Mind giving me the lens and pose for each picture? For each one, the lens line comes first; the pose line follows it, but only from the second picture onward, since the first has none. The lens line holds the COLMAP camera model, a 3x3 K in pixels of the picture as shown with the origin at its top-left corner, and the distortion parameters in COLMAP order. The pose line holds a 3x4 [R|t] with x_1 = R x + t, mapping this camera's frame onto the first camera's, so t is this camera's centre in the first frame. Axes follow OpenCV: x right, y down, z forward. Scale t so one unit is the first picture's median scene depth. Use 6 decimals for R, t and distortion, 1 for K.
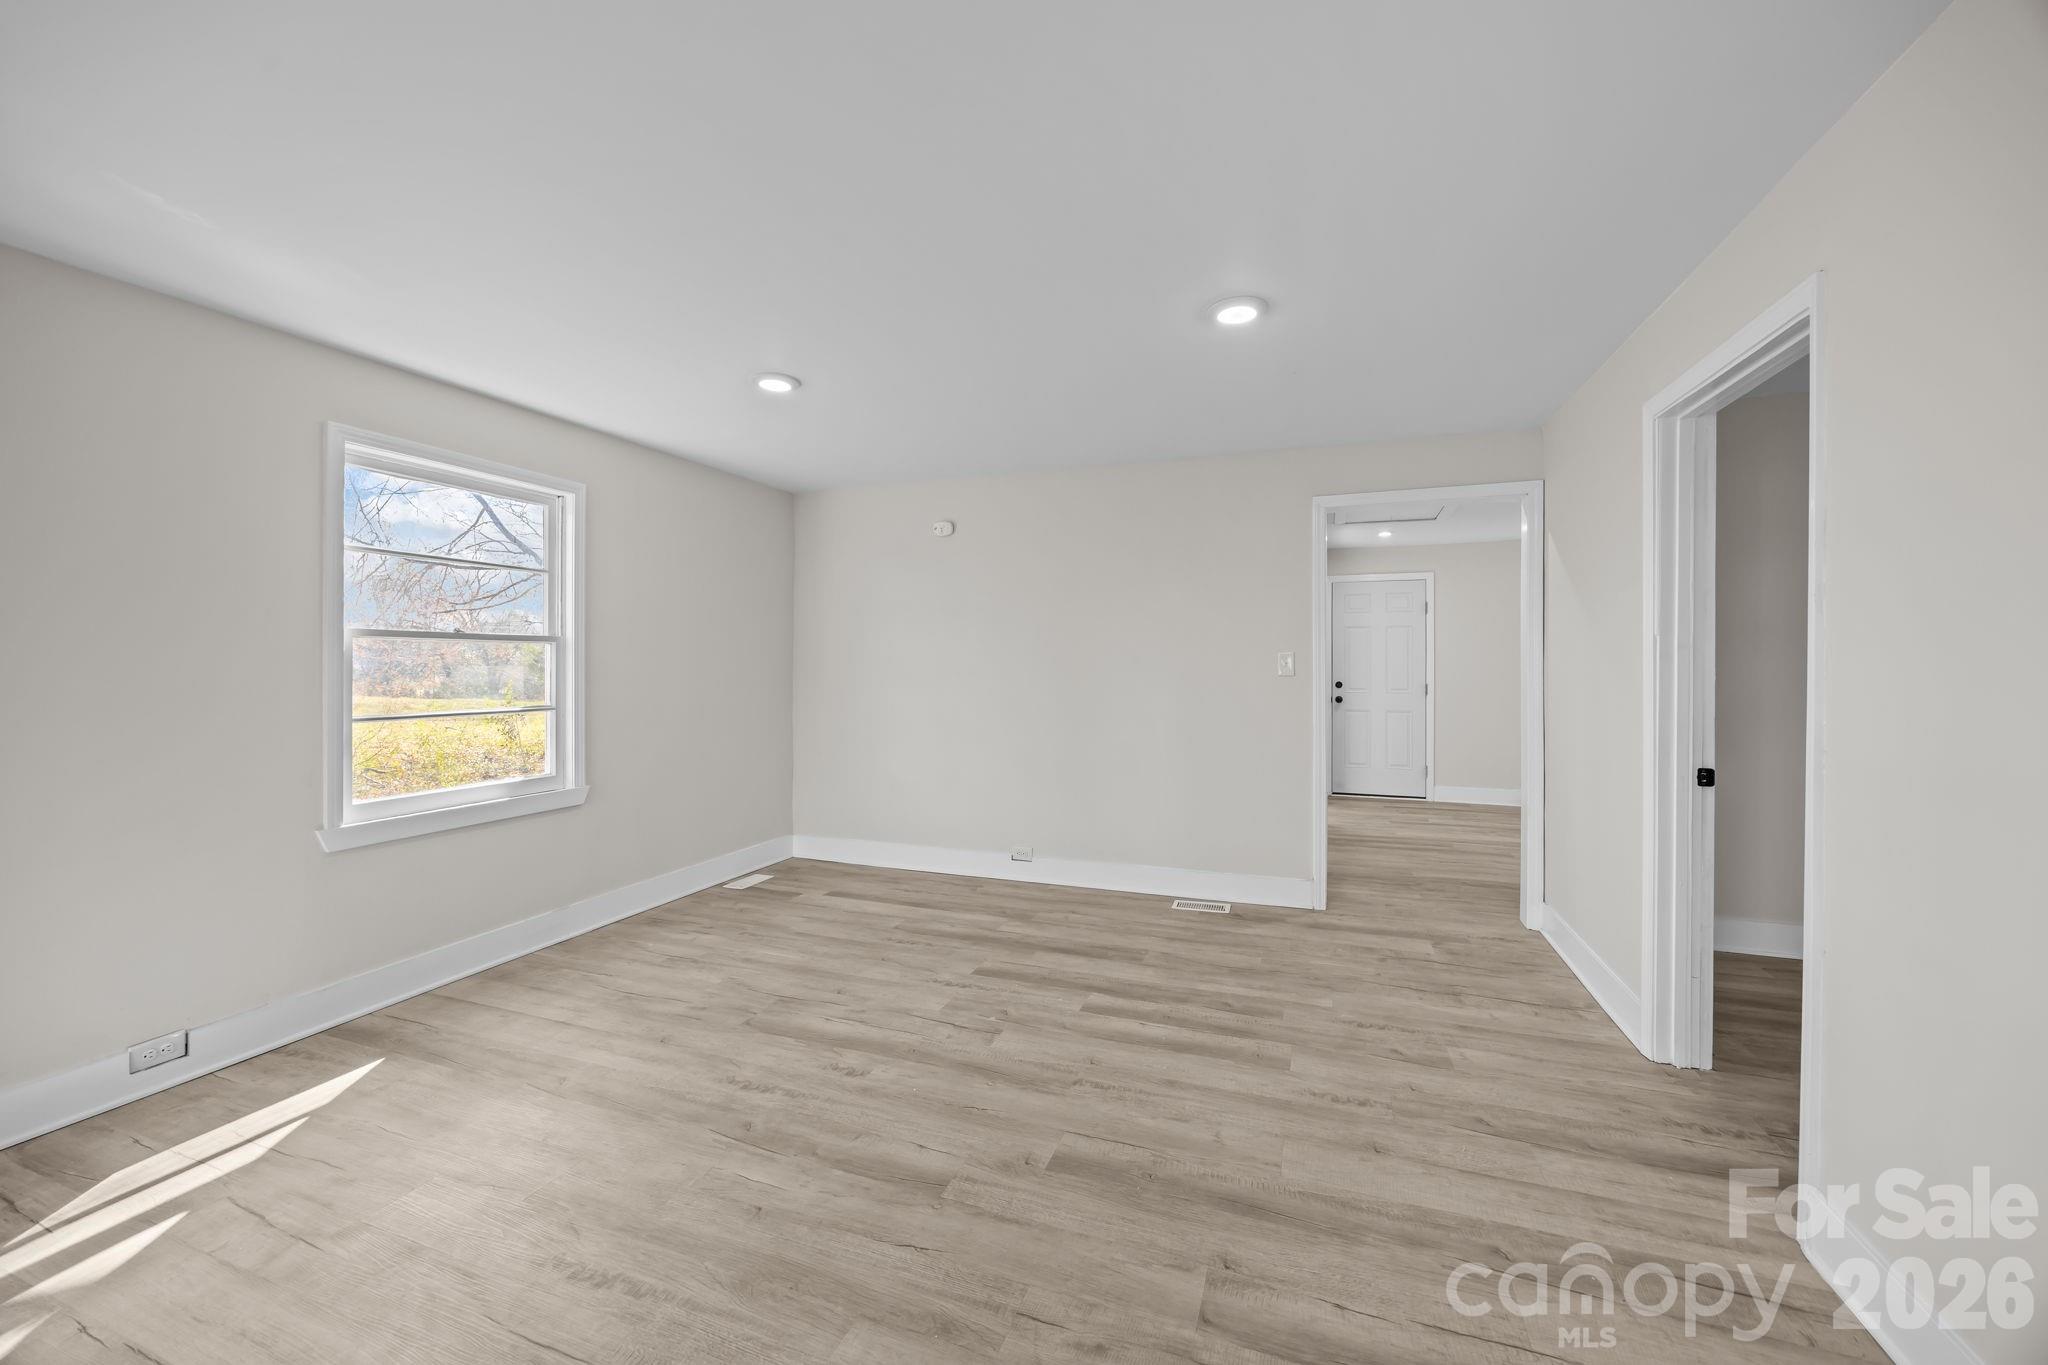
lens RADIAL K [[790.7, 0, 1026.4], [0, 790.7, 665.3], [0, 0, 1]] dist [-0.004088, 0.001141]
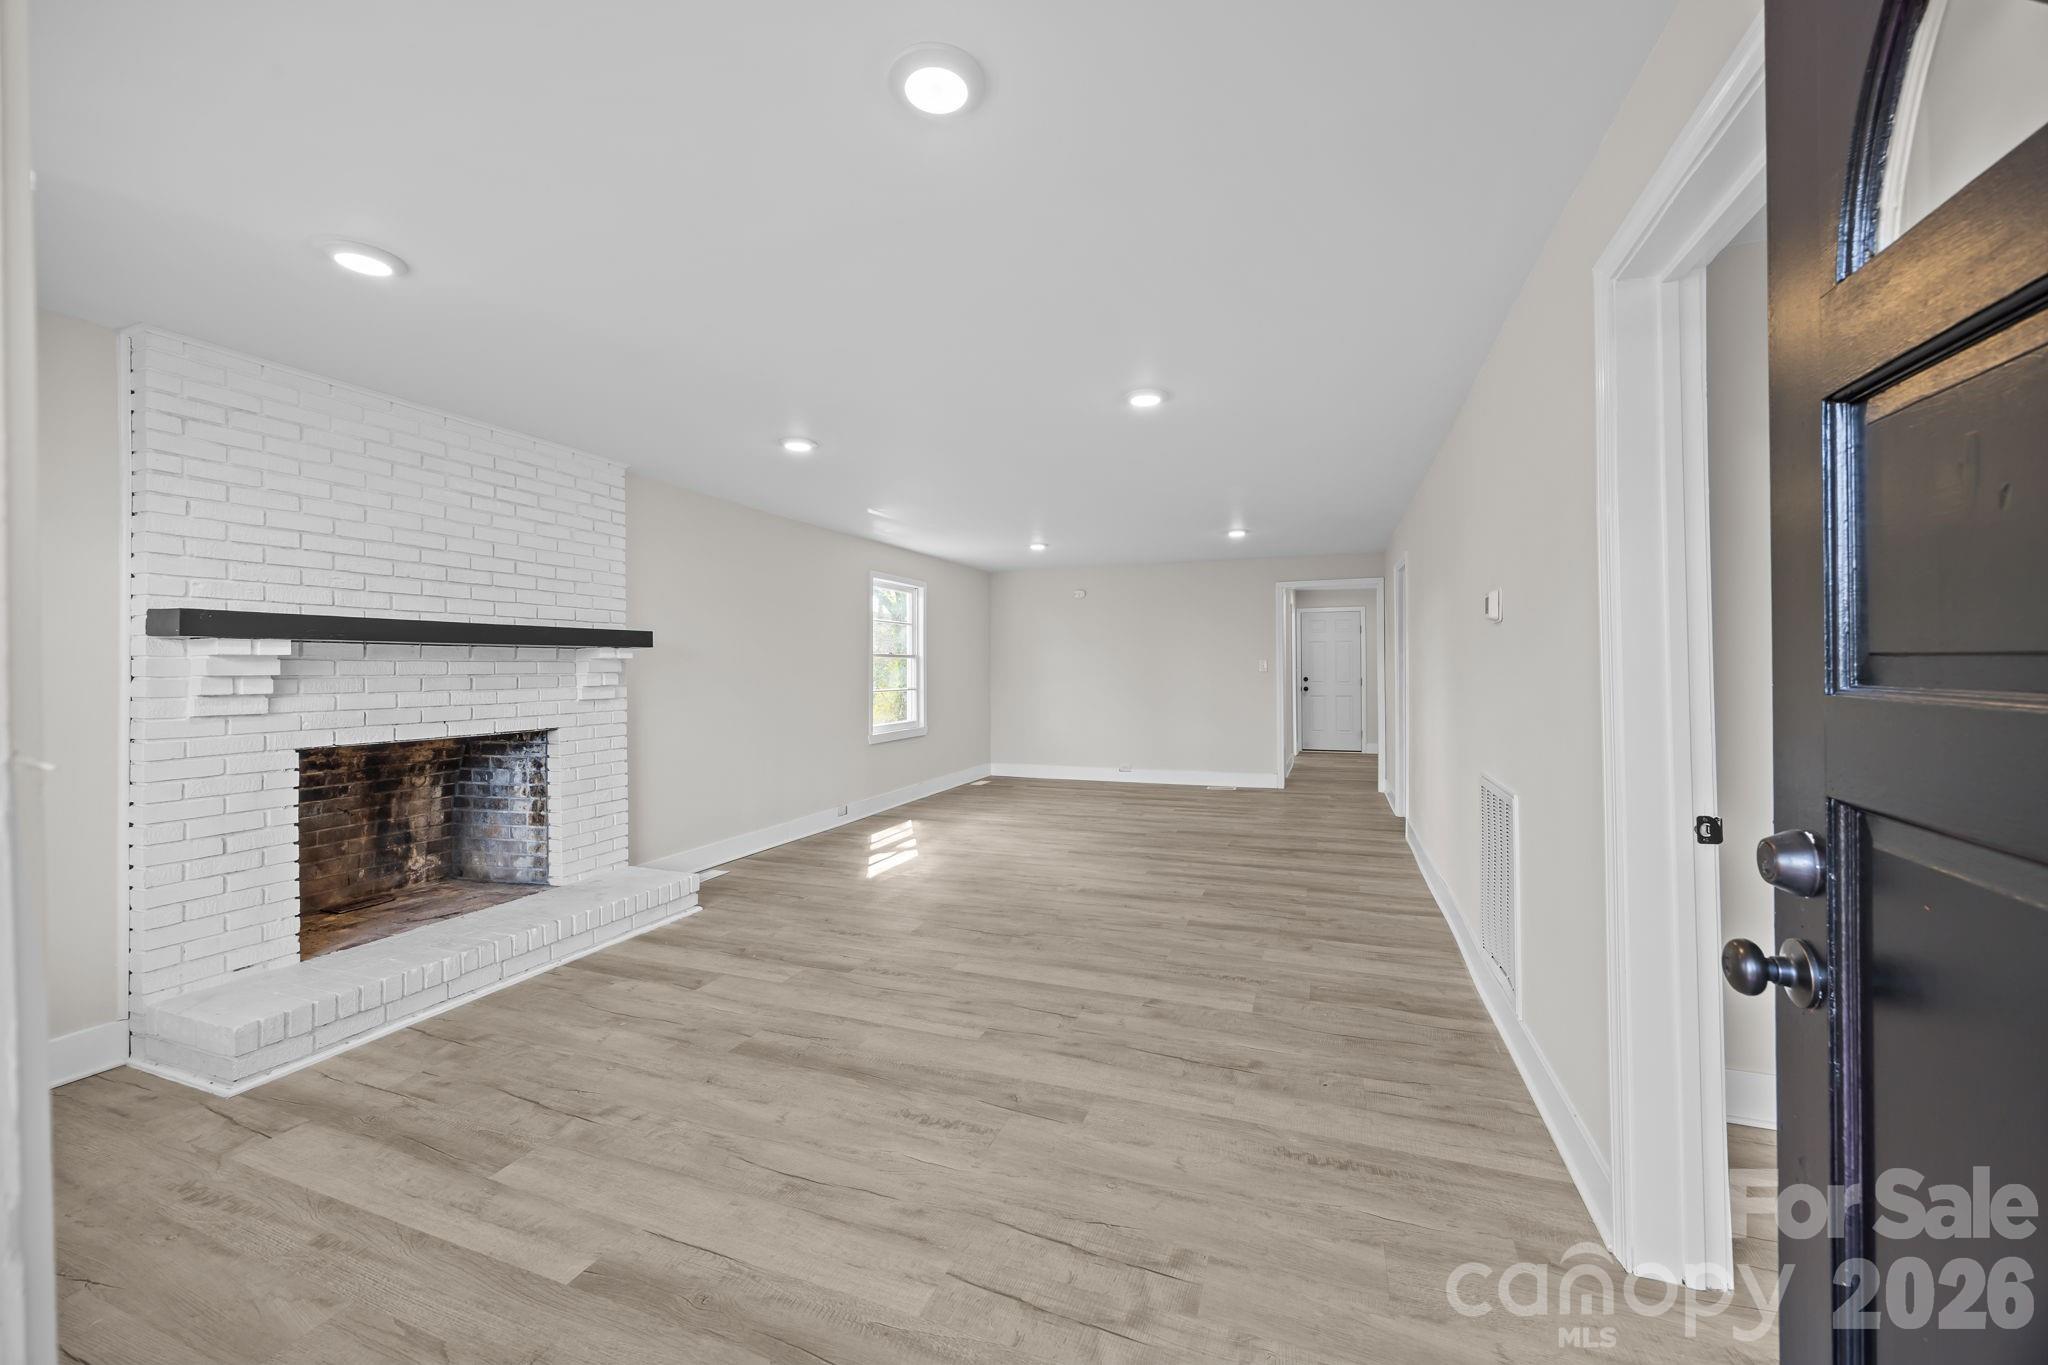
lens RADIAL K [[790.7, 0, 1033.5], [0, 790.7, 670.5], [0, 0, 1]] dist [-0.004088, 0.001141]
pose [[0.999966, -0.006173, 0.005525, -0.257127], [0.006160, 0.999978, 0.002329, 0.001966], [-0.005539, -0.002295, 0.999982, -0.977100]]
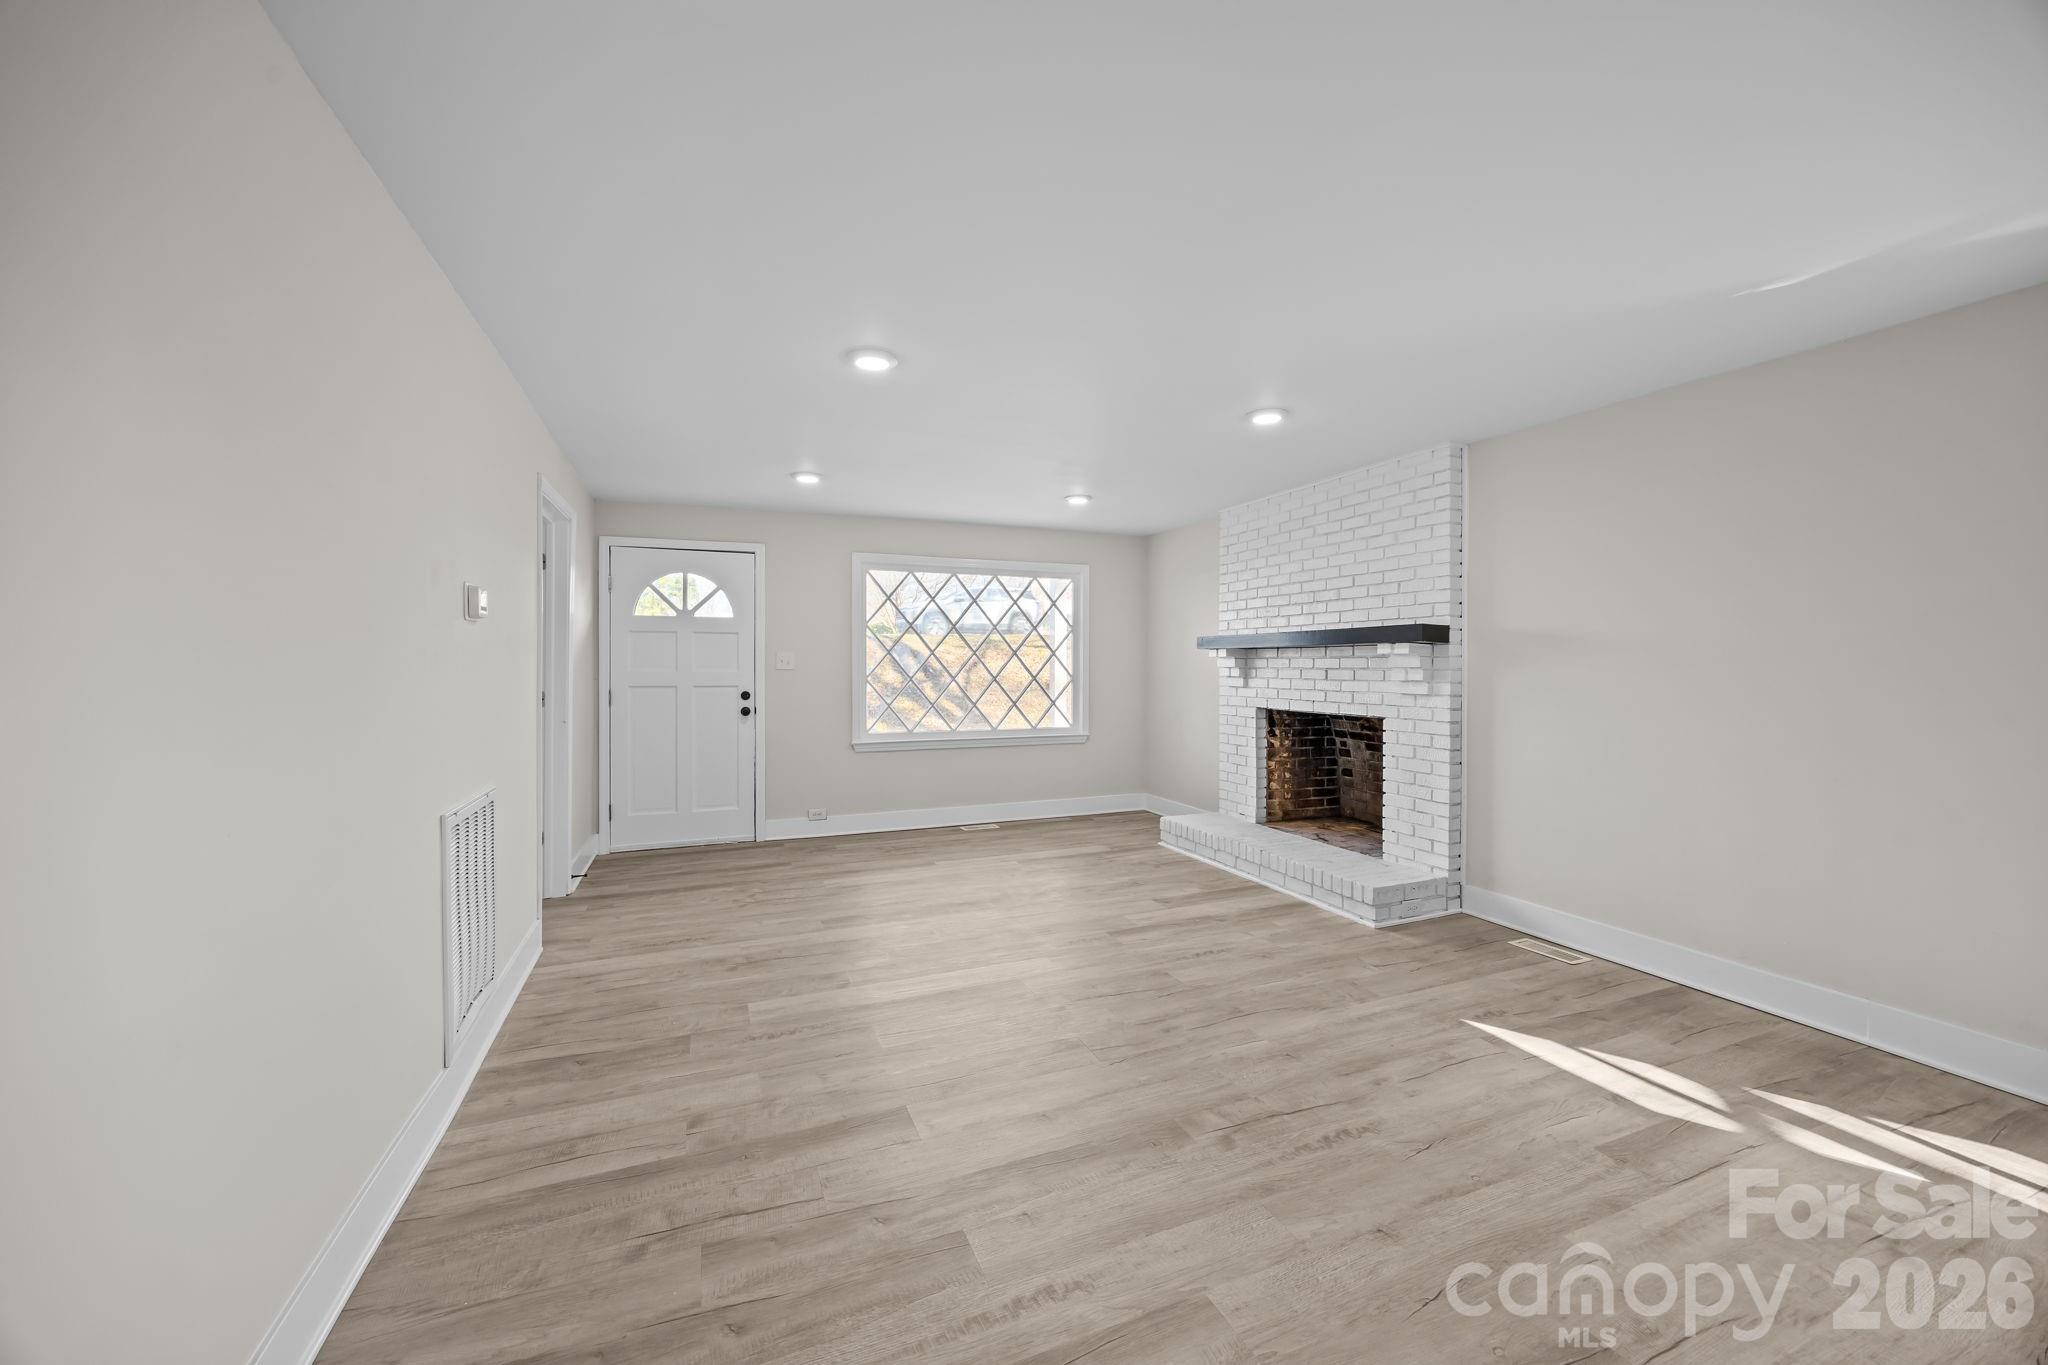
lens RADIAL K [[779.6, 0, 1031.2], [0, 779.6, 676.4], [0, 0, 1]] dist [-0.003544, 0.000053]
pose [[-0.728797, 0.012555, -0.684615, 0.230371], [0.001480, 0.999858, 0.016761, -0.002946], [0.684728, 0.011202, -0.728712, 0.405360]]
